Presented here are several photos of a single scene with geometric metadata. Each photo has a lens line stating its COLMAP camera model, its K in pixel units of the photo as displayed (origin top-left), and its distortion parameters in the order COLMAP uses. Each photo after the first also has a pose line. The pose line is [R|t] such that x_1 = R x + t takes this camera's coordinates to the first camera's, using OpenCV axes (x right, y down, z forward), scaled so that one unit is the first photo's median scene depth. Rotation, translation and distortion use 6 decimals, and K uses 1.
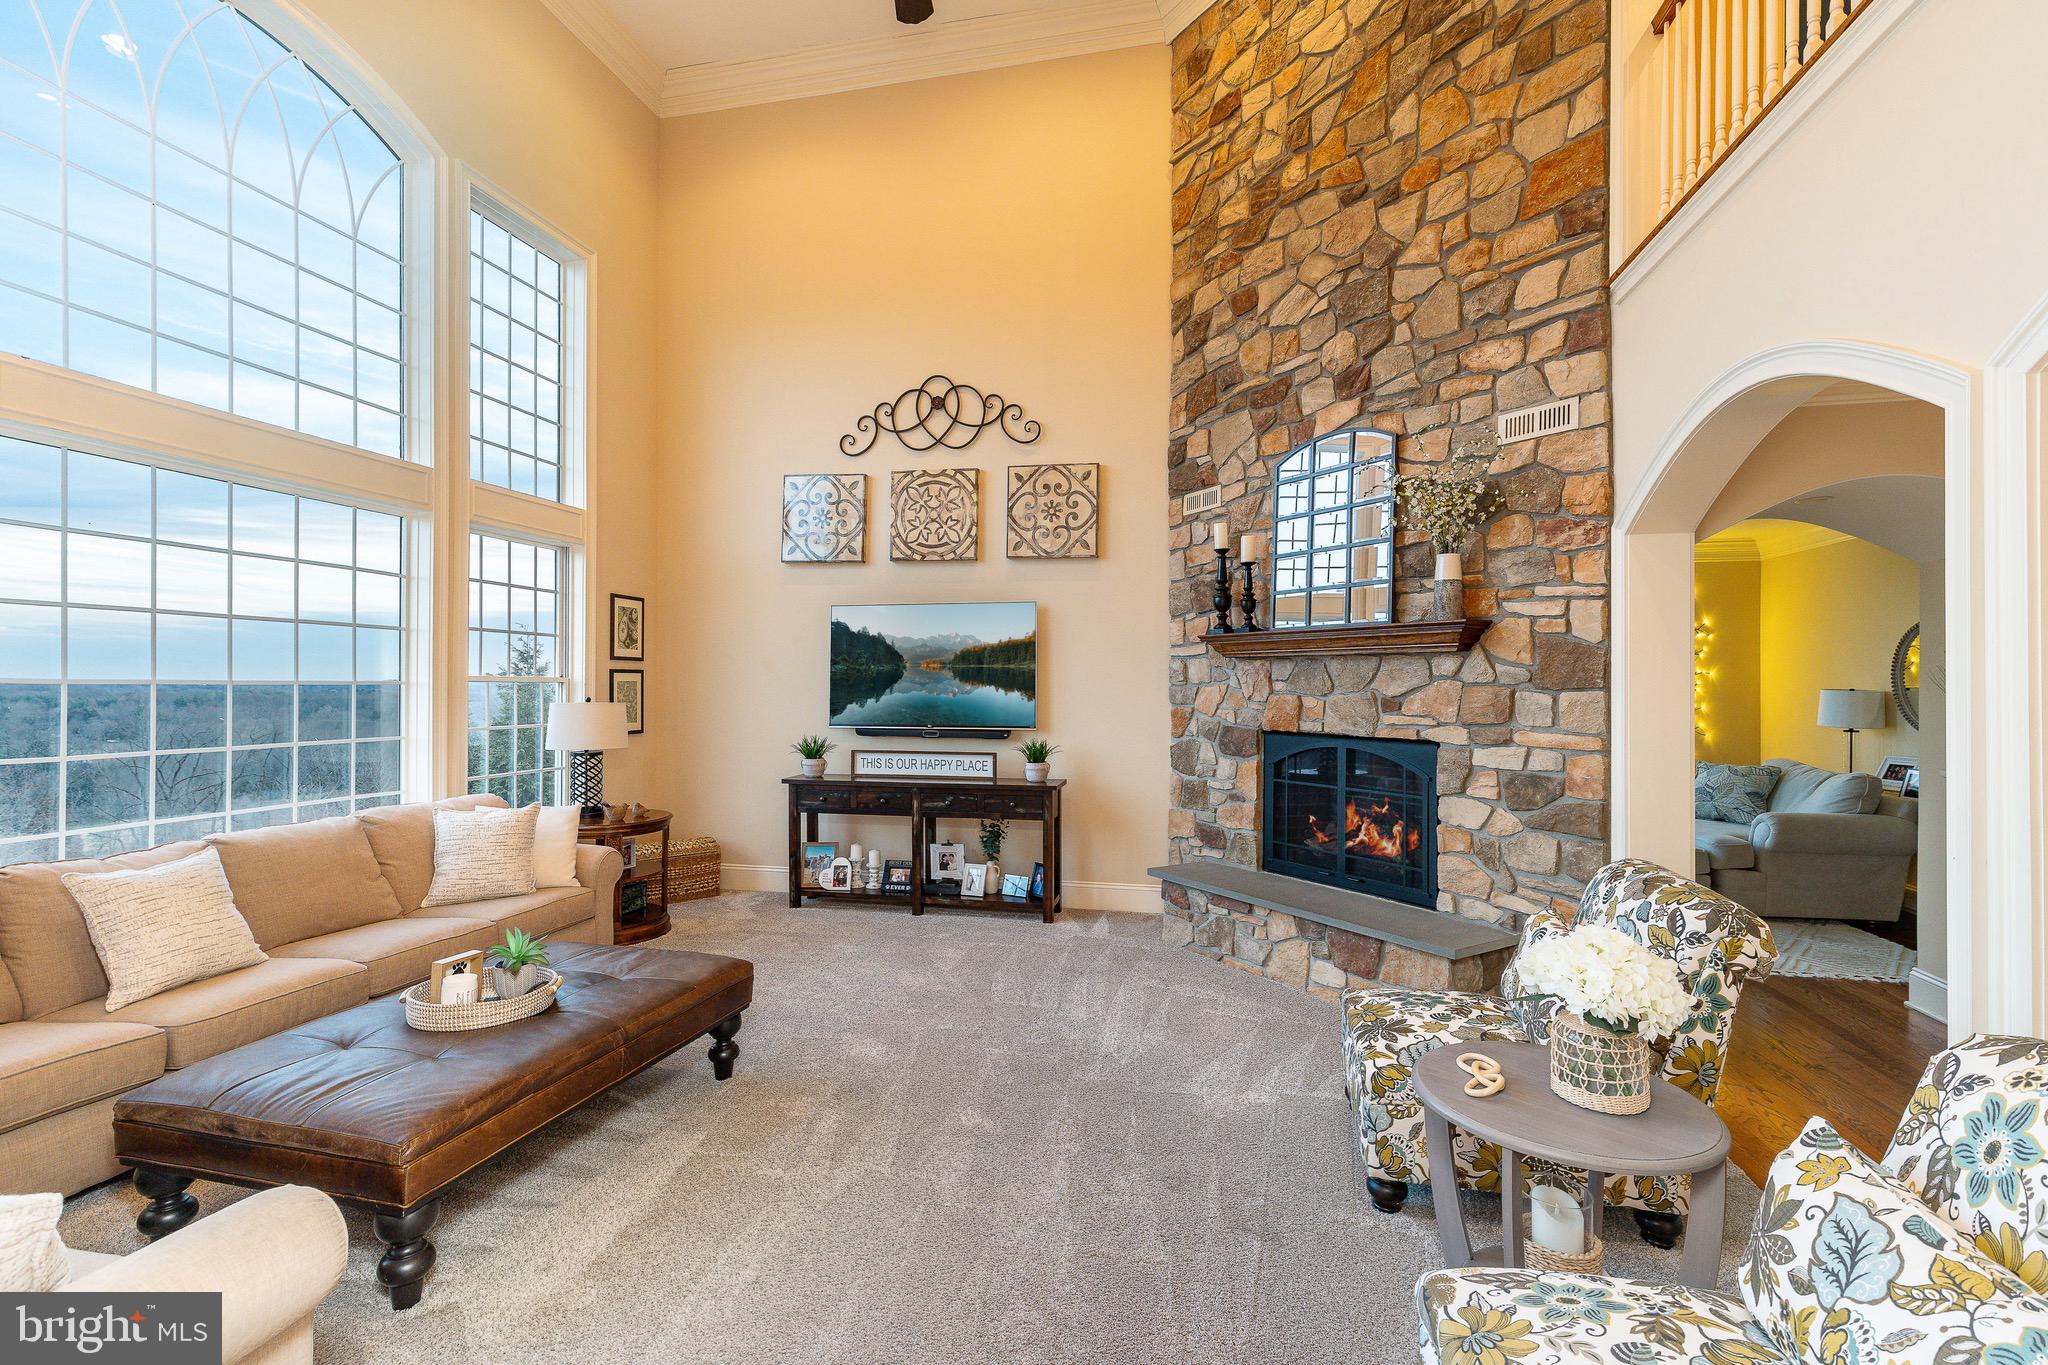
lens RADIAL K [[845.2, 0, 1207.4], [0, 845.2, 686.9], [0, 0, 1]] dist [0.002733, -0.000300]
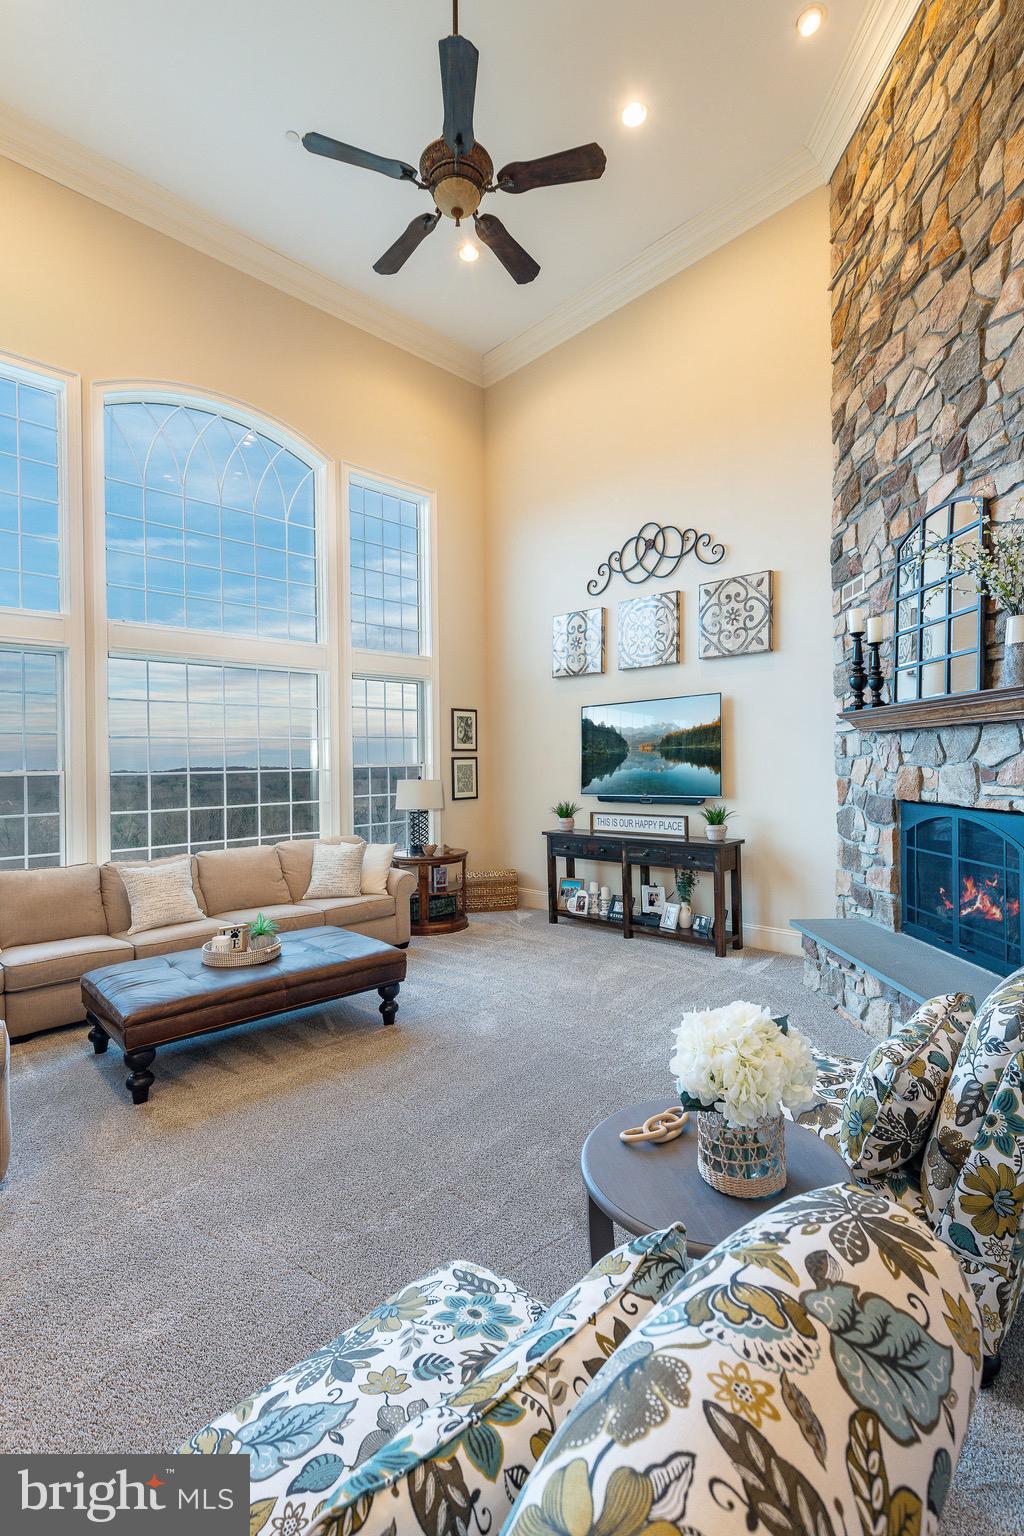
lens RADIAL K [[683.6, 0, 545.2], [0, 683.6, 766.2], [0, 0, 1]] dist [0.002808, -0.000757]
pose [[0.850549, -0.020649, -0.525491, 0.113135], [0.024002, 0.999712, -0.000433, -0.000505], [0.525349, -0.012245, 0.850799, 0.031557]]
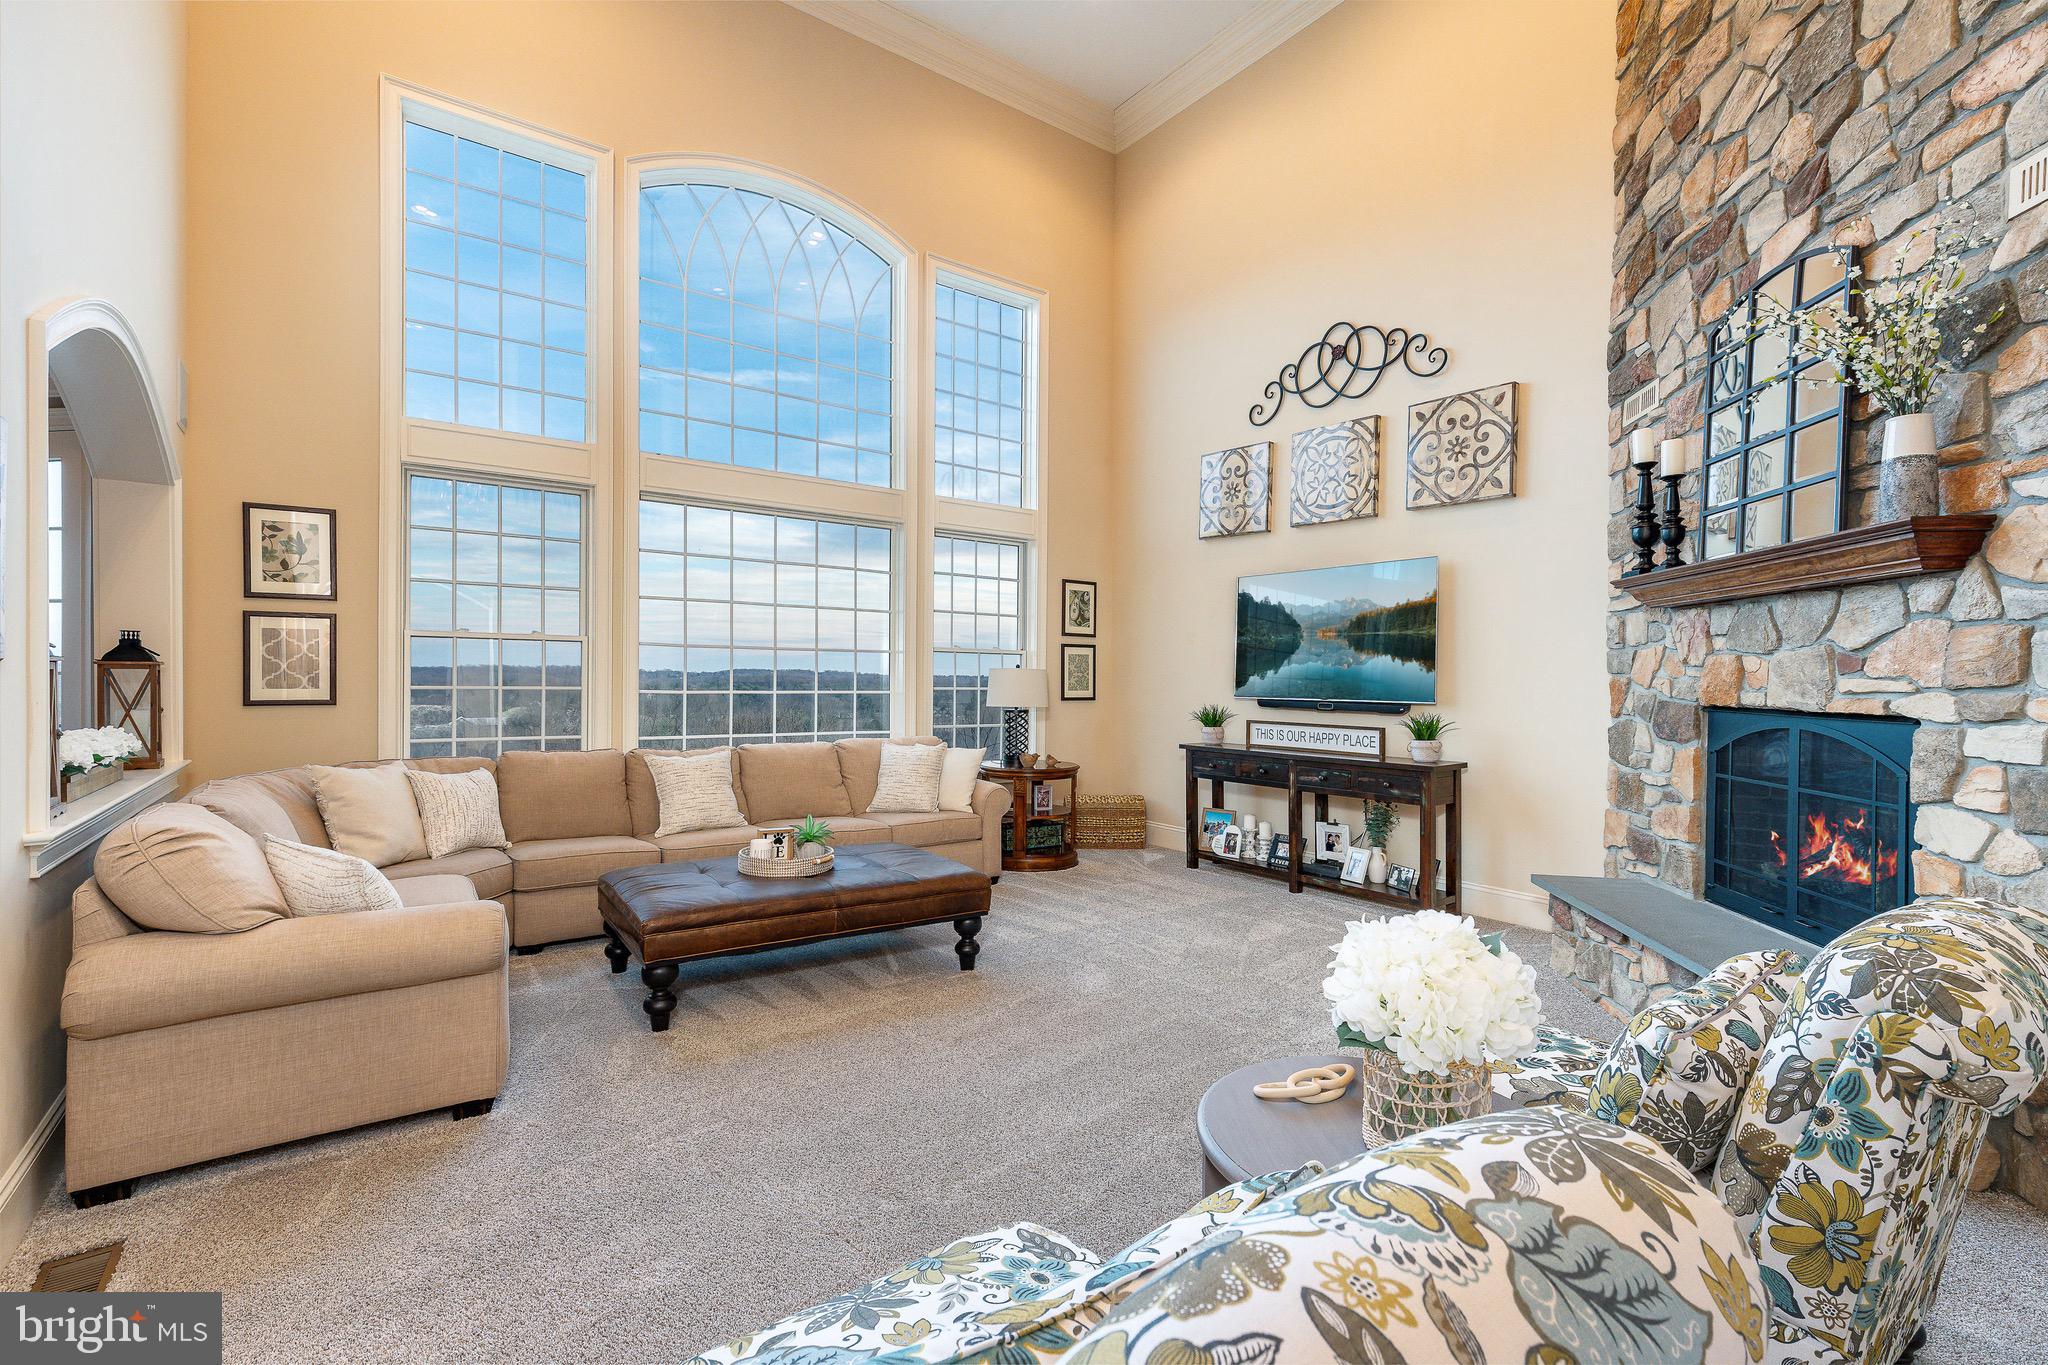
lens RADIAL K [[911.0, 0, 1051.8], [0, 911.0, 669.2], [0, 0, 1]] dist [0.001465, -0.000041]
pose [[0.763003, -0.001243, -0.646394, 0.115799], [0.003824, 0.999989, 0.002590, 0.012720], [0.646384, -0.004448, 0.762999, 0.035395]]
